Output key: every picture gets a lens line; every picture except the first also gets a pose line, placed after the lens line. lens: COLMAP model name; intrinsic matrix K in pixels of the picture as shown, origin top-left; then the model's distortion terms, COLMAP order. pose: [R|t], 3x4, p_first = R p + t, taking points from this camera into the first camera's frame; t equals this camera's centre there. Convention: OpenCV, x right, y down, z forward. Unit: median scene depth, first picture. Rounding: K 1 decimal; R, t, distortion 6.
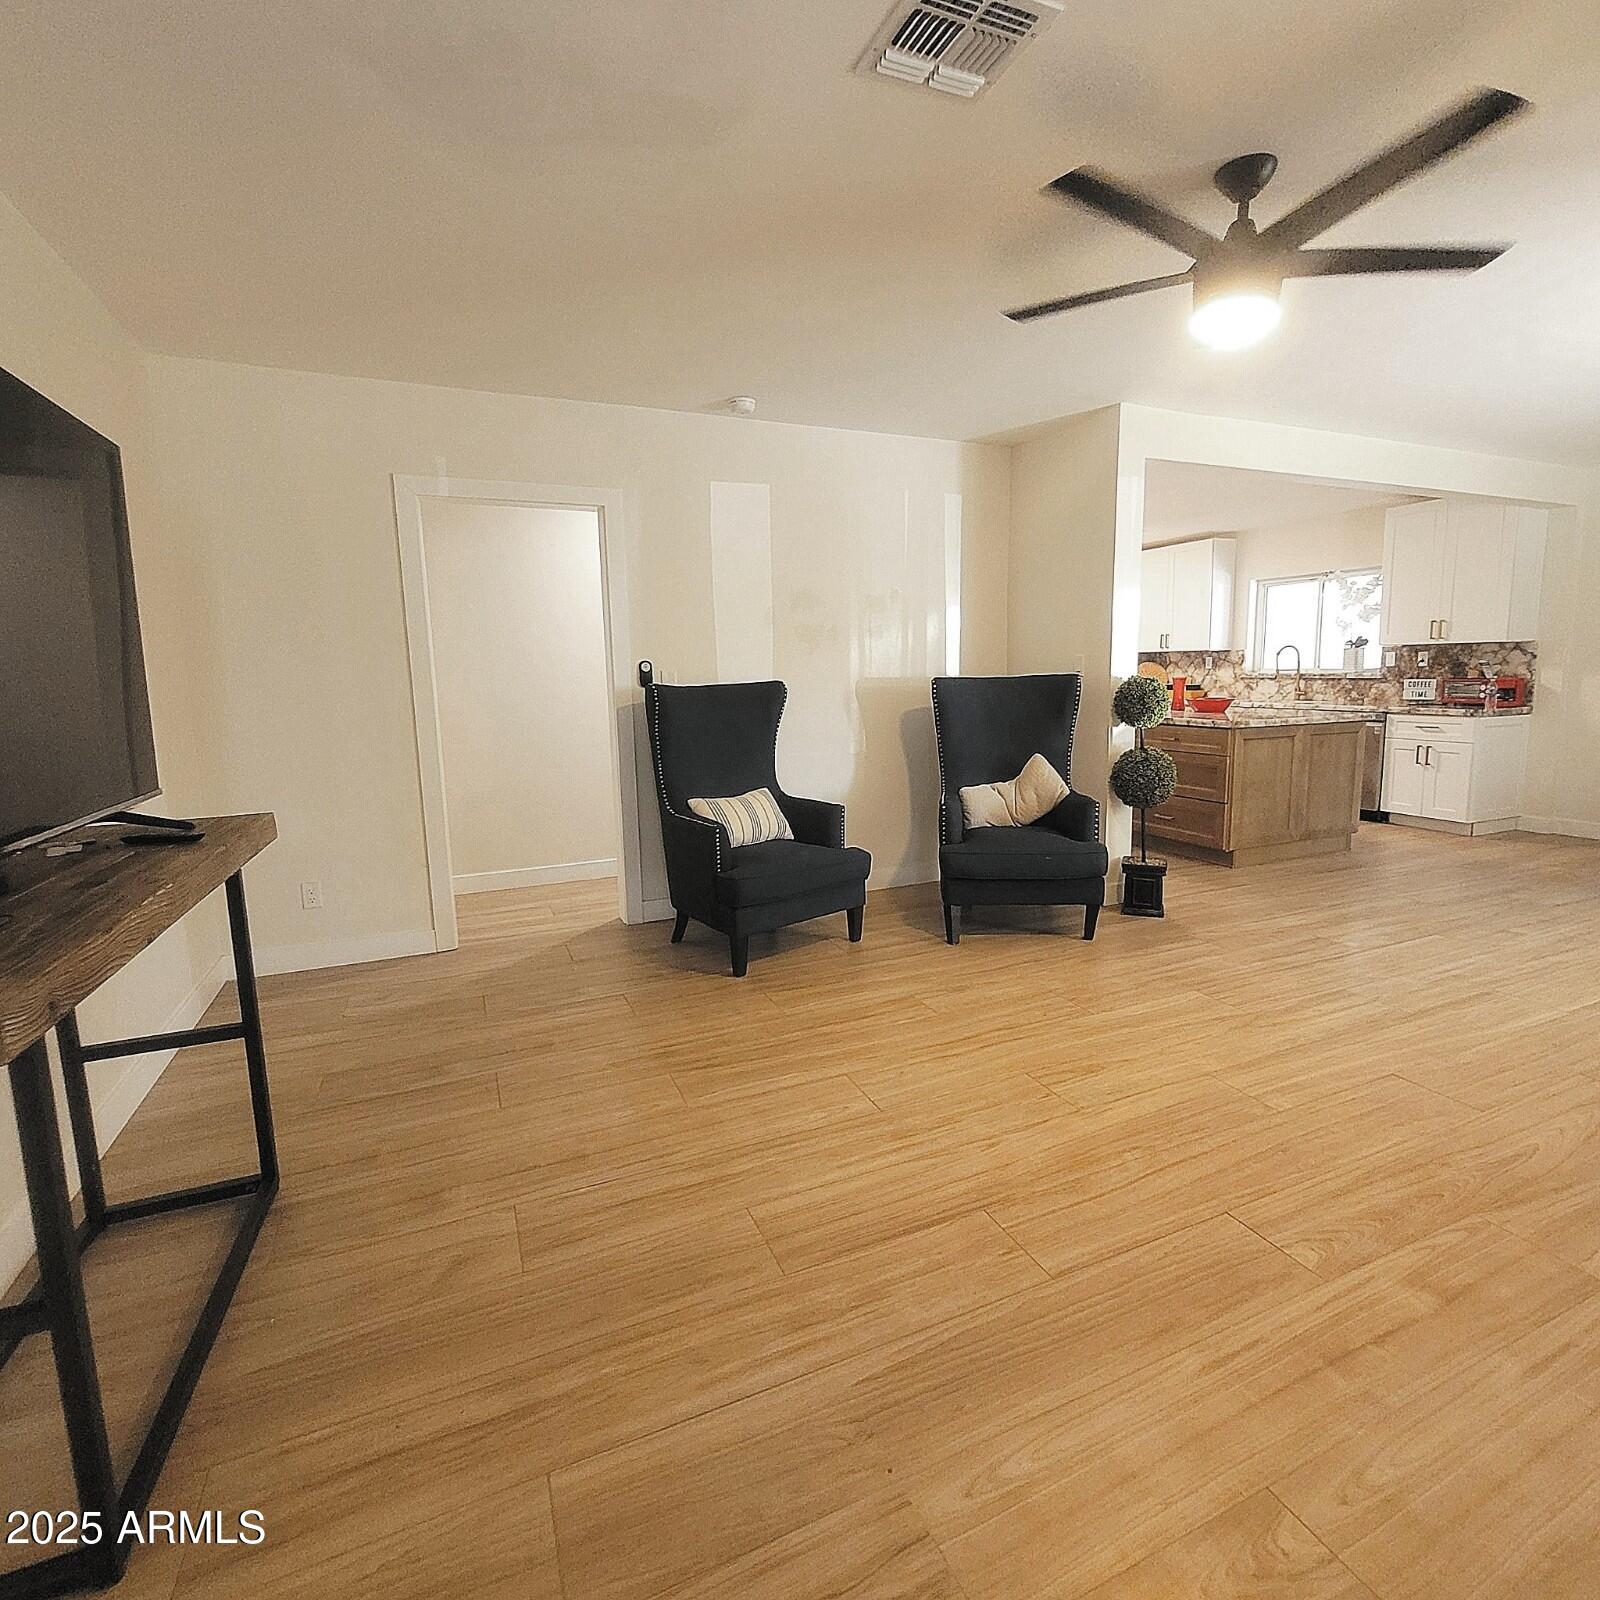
lens RADIAL K [[833.8, 0, 821.2], [0, 833.8, 789.4], [0, 0, 1]] dist [0.000875, -0.001040]
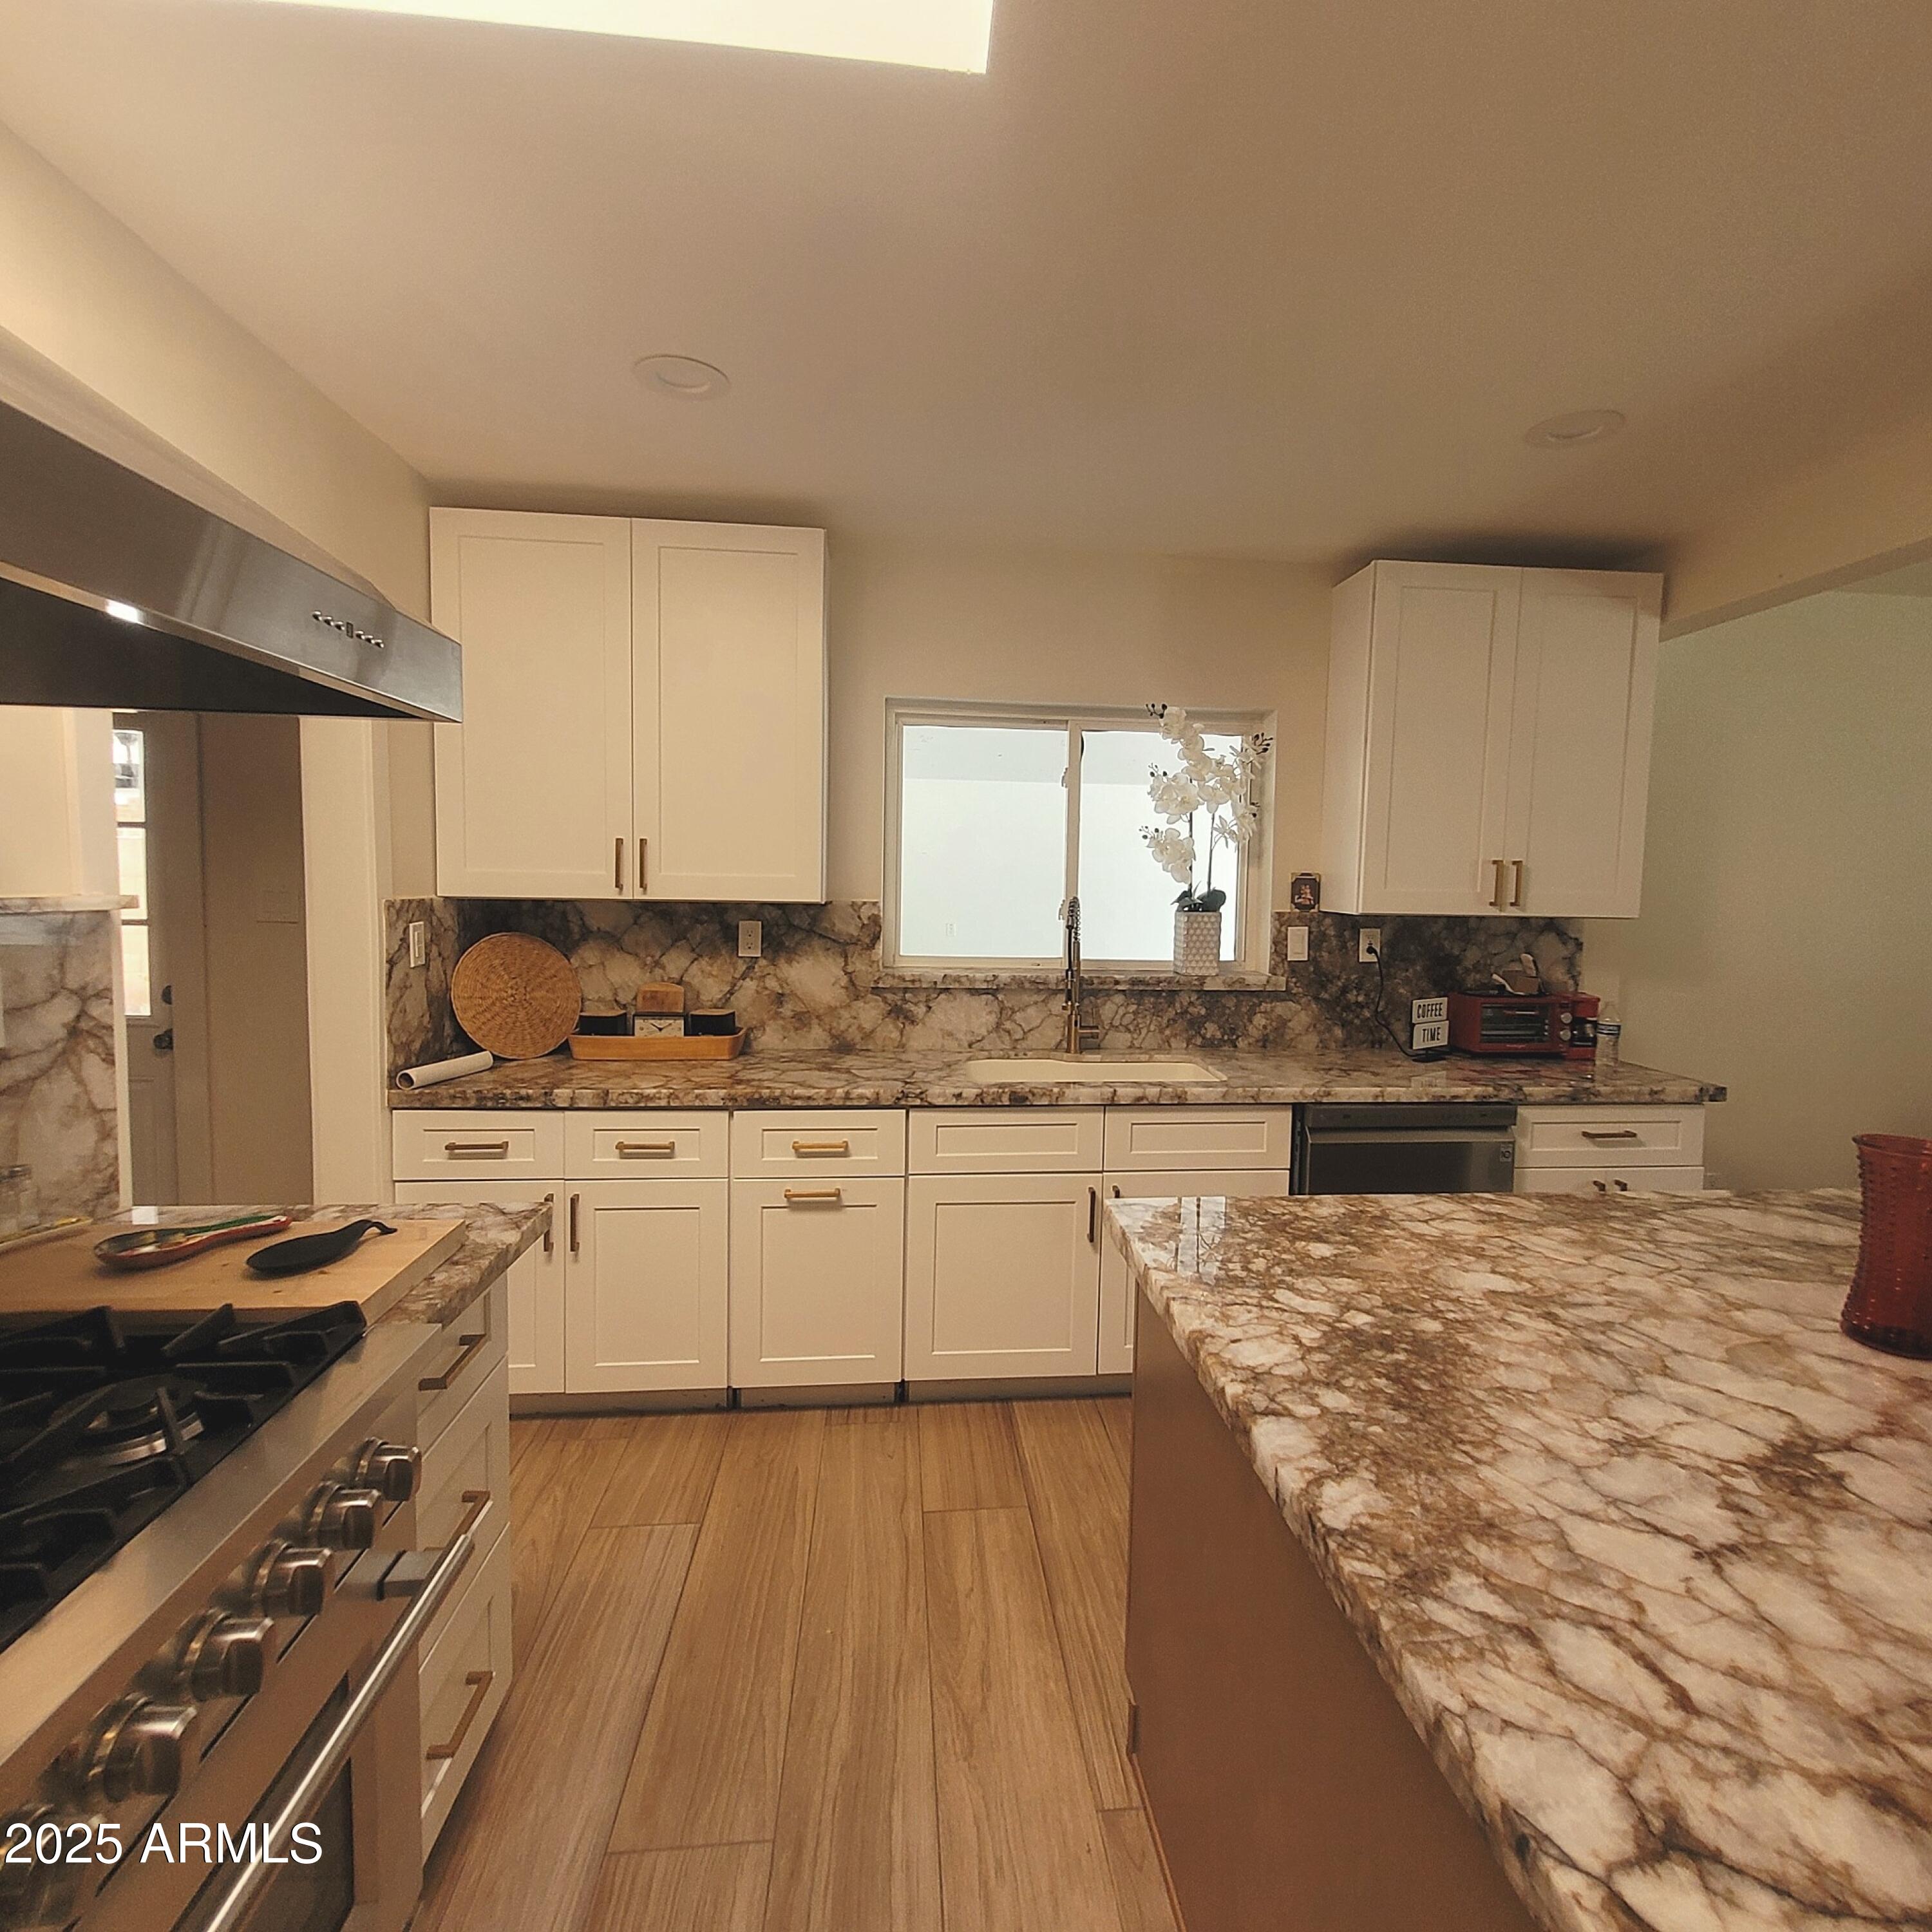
lens RADIAL K [[1006.9, 0, 991.6], [0, 1006.9, 953.2], [0, 0, 1]] dist [0.000875, -0.001040]
pose [[0.312379, -0.044203, 0.948929, 0.170717], [0.114148, 0.993426, 0.008700, -0.175697], [-0.943075, 0.105600, 0.315371, 1.001315]]
